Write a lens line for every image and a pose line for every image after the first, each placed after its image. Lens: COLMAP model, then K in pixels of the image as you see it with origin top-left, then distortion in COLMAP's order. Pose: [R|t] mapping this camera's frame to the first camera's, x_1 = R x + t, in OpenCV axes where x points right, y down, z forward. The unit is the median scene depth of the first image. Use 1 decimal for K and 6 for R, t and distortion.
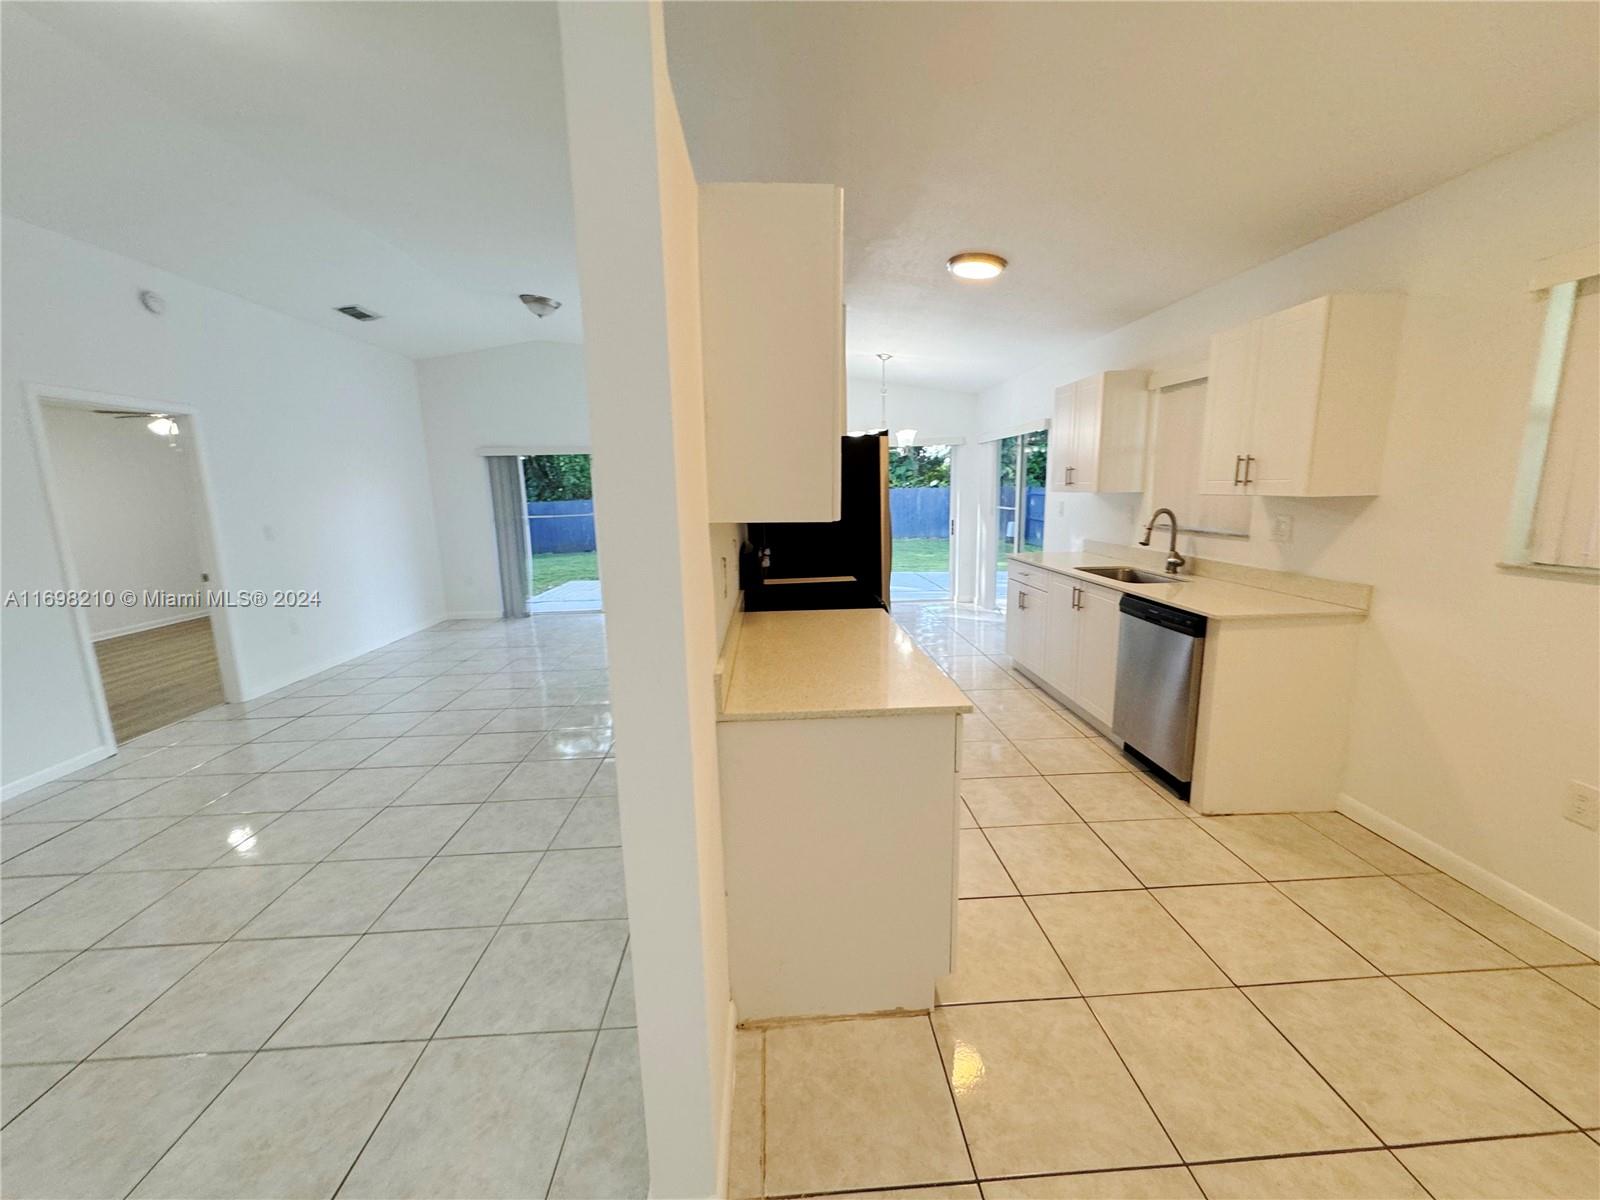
lens RADIAL K [[640.5, 0, 804.6], [0, 640.5, 600.2], [0, 0, 1]] dist [0.000174, 0.000348]
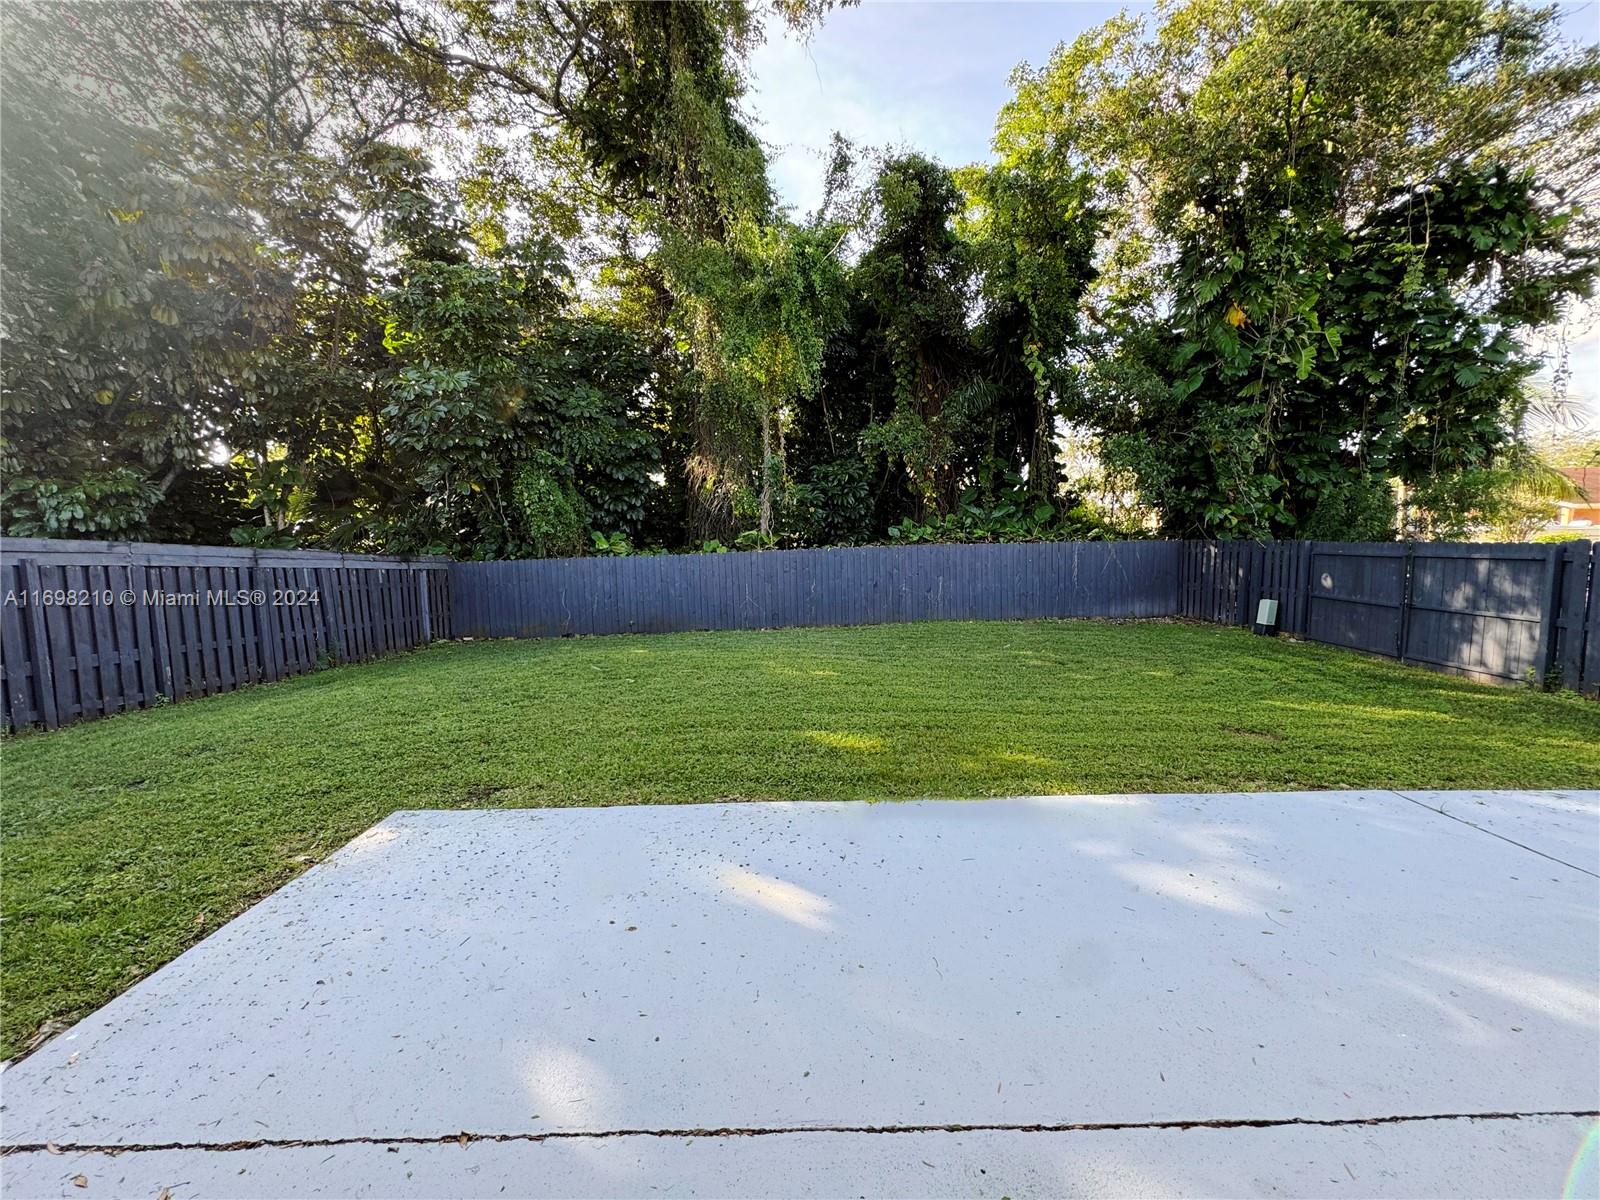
lens RADIAL K [[640.5, 0, 796.8], [0, 640.5, 600.1], [0, 0, 1]] dist [0.000174, 0.000348]
pose [[0.998838, 0.010874, -0.046956, -0.432684], [-0.014561, 0.996776, -0.078908, -0.383550], [0.045946, 0.079500, 0.995775, 2.113313]]
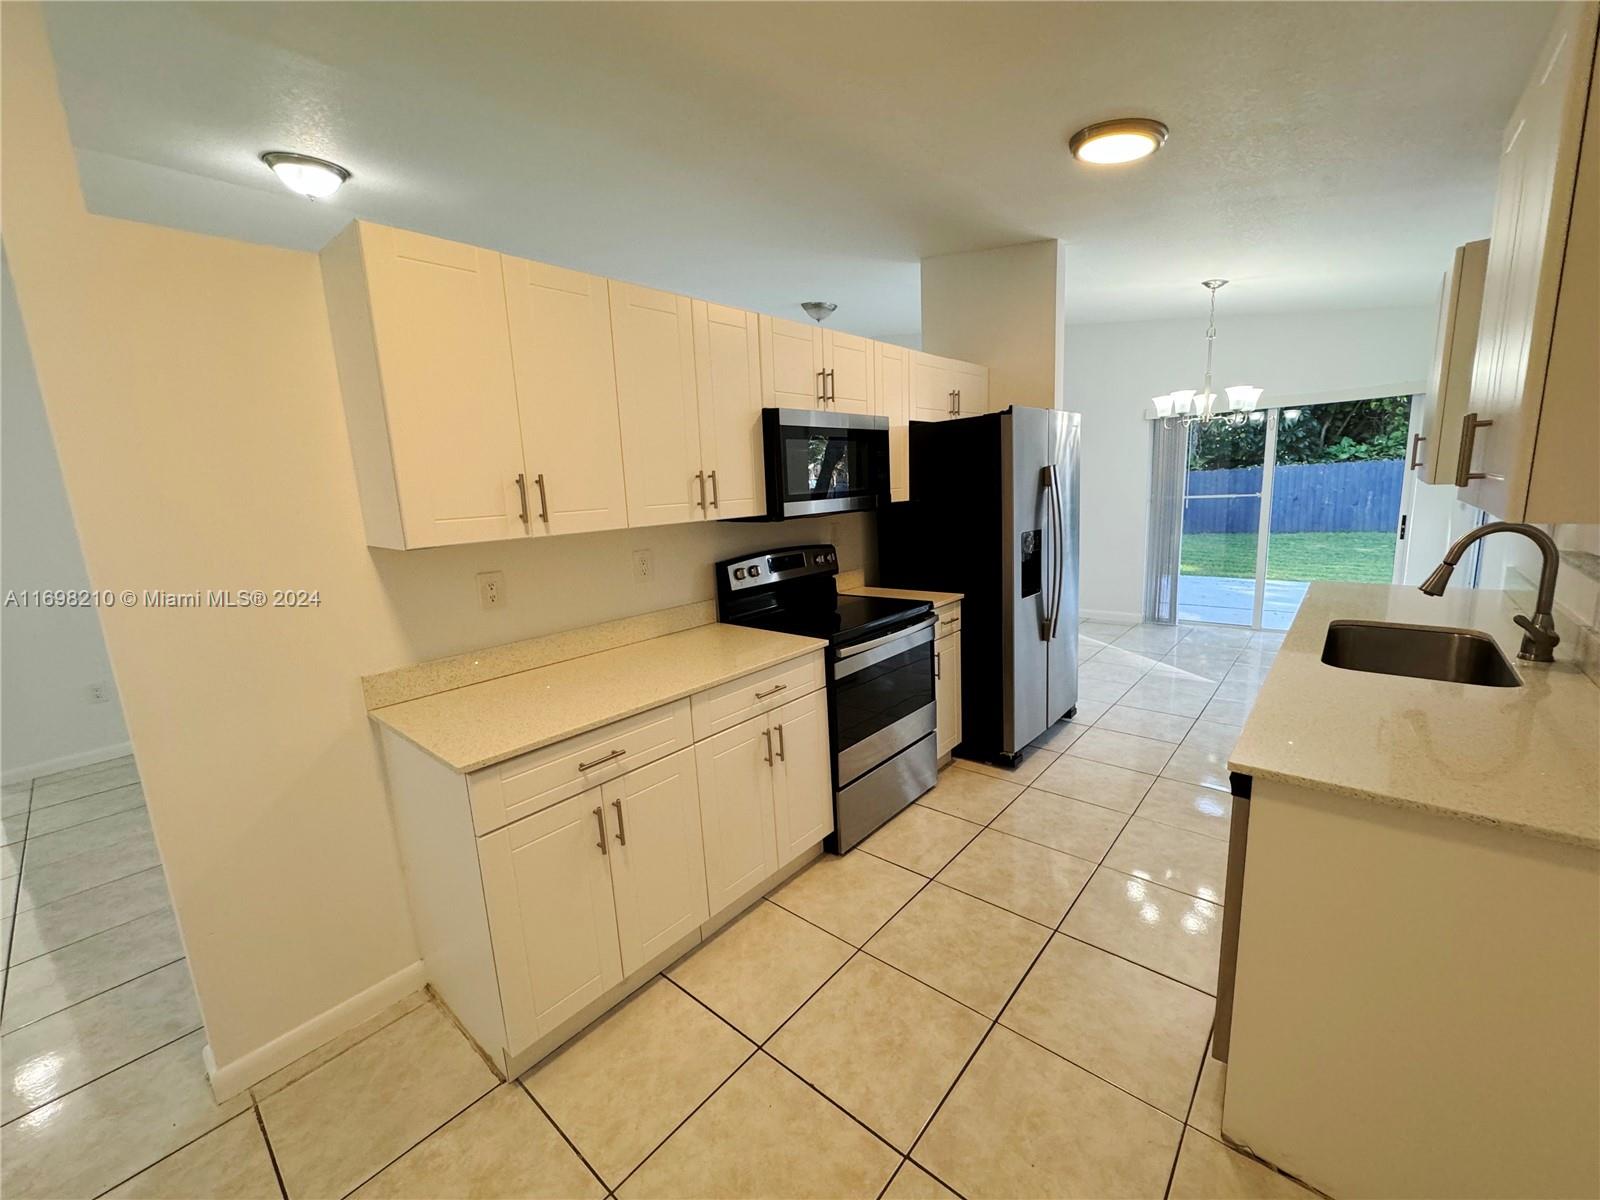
lens RADIAL K [[640.5, 0, 797.7], [0, 640.5, 604.9], [0, 0, 1]] dist [0.000174, 0.000348]
pose [[0.720988, 0.117104, -0.682981, 0.504090], [-0.089848, 0.993095, 0.075428, -0.070754], [0.687098, 0.006982, 0.726531, 0.293122]]
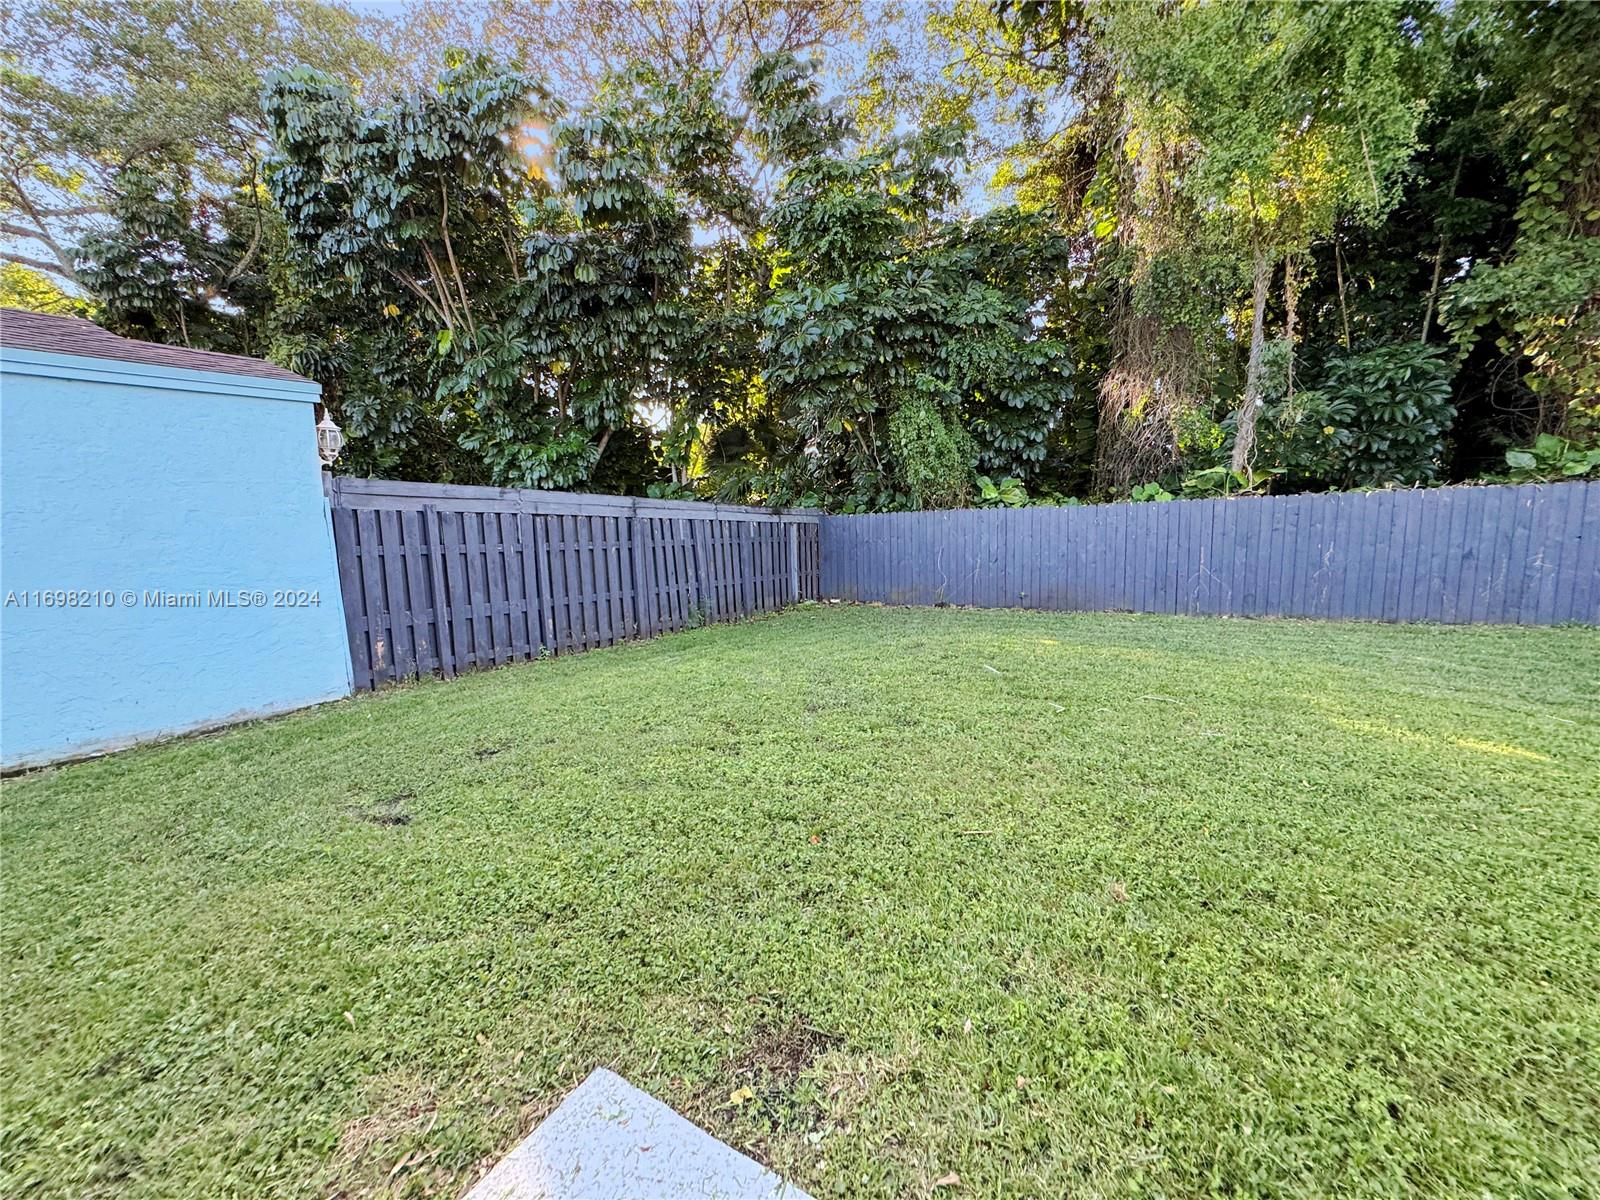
lens RADIAL K [[640.5, 0, 804.1], [0, 640.5, 593.5], [0, 0, 1]] dist [0.000174, 0.000348]
pose [[0.830544, 0.074146, -0.551995, -0.814416], [-0.087482, 0.996164, 0.002181, -0.458717], [0.550039, 0.046478, 0.833844, 2.888649]]
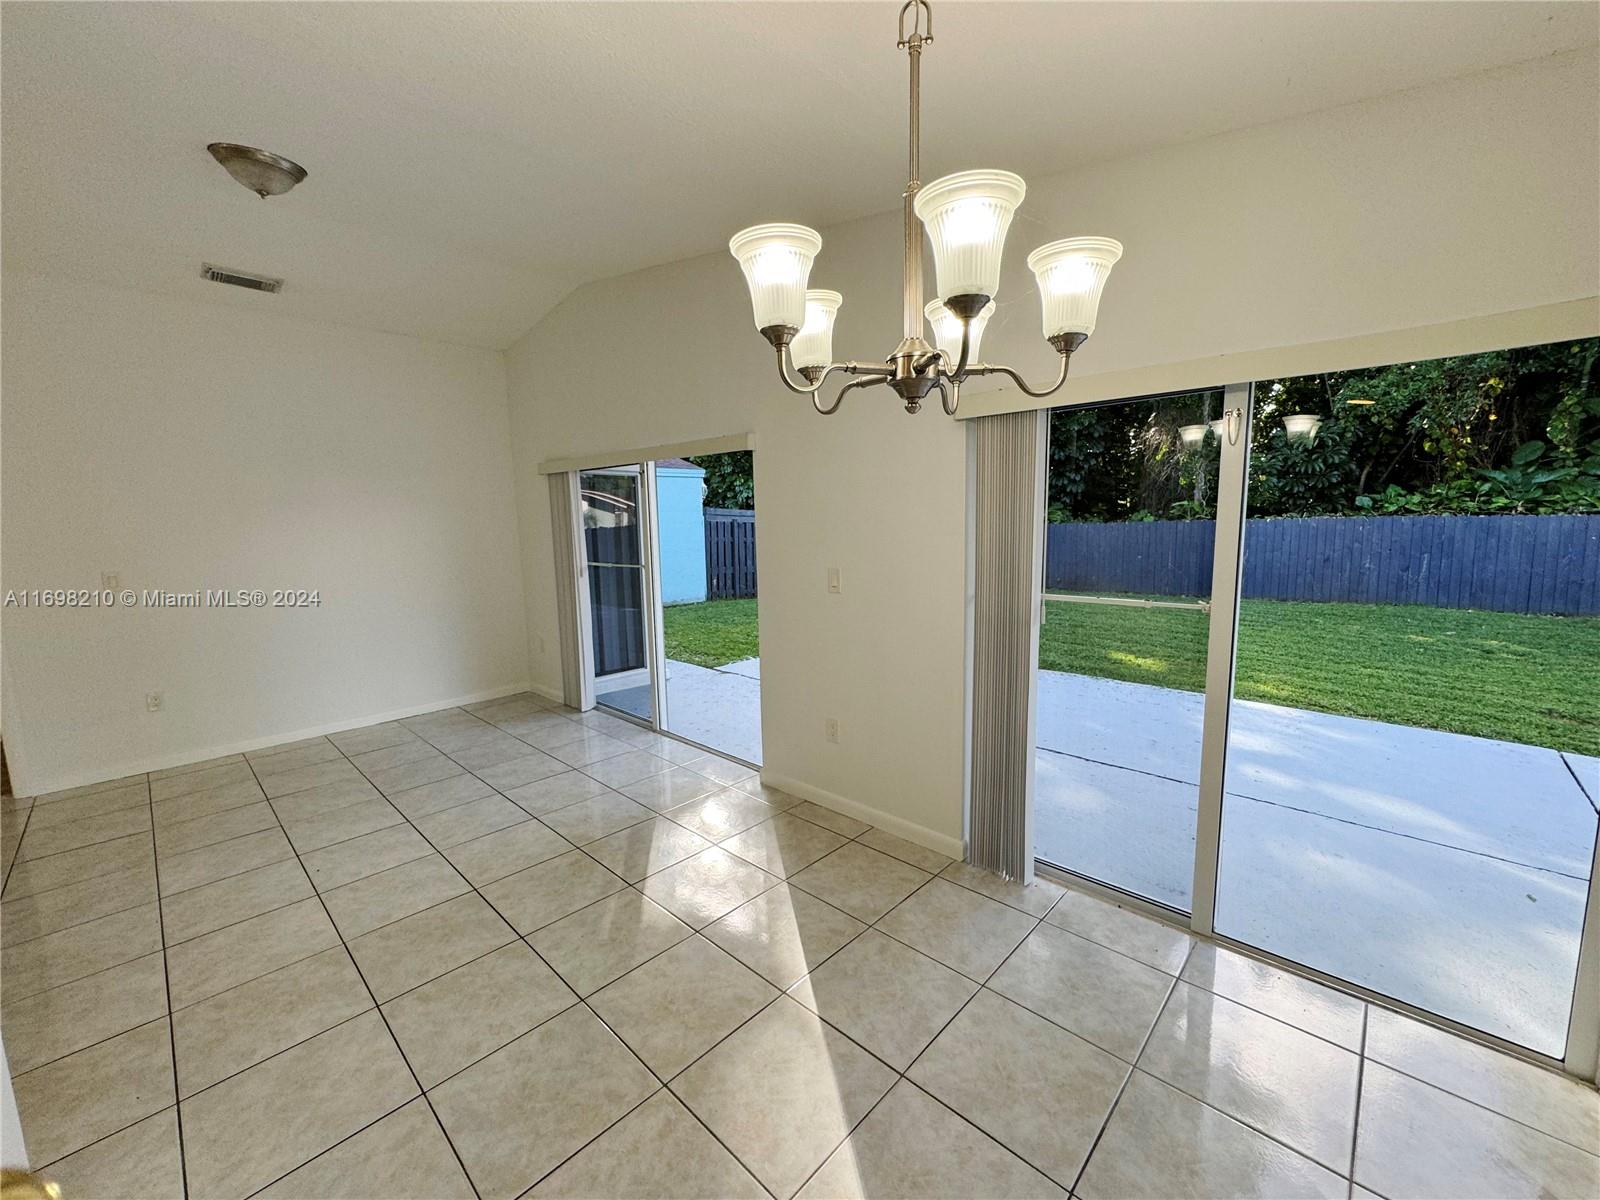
lens RADIAL K [[640.5, 0, 800.4], [0, 640.5, 604.8], [0, 0, 1]] dist [0.000174, 0.000348]
pose [[0.693652, 0.114460, -0.711158, 0.393961], [-0.128808, 0.991091, 0.033878, -0.280279], [0.708700, 0.068103, 0.702215, 1.410139]]
